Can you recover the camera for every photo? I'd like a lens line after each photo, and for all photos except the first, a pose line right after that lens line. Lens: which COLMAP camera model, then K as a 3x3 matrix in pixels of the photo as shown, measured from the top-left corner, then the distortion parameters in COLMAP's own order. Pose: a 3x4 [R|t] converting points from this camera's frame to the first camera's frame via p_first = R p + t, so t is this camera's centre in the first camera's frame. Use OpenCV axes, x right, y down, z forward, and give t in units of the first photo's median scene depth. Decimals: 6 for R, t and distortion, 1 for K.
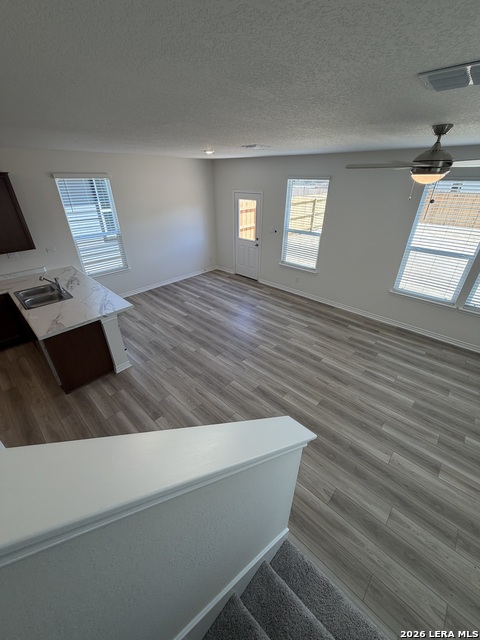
lens RADIAL K [[256.8, 0, 238.5], [0, 256.8, 319.7], [0, 0, 1]] dist [0.000995, -0.000014]
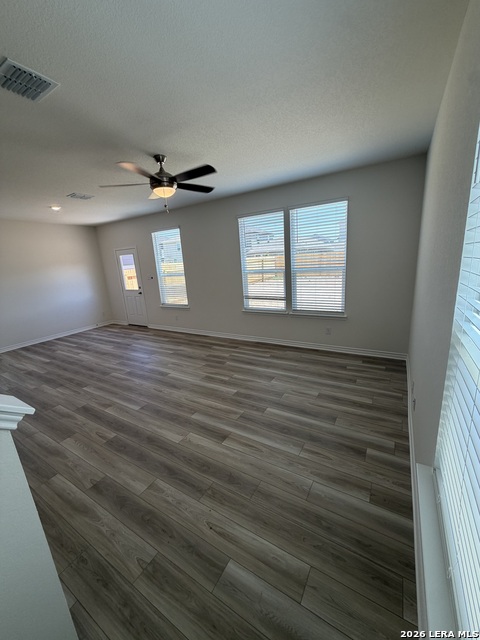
lens RADIAL K [[256.8, 0, 235.4], [0, 256.8, 318.9], [0, 0, 1]] dist [0.000995, -0.000014]
pose [[0.977777, -0.113387, 0.176338, 0.369935], [0.157596, 0.952234, -0.261562, 0.218679], [-0.138257, 0.283539, 0.948942, -0.051187]]
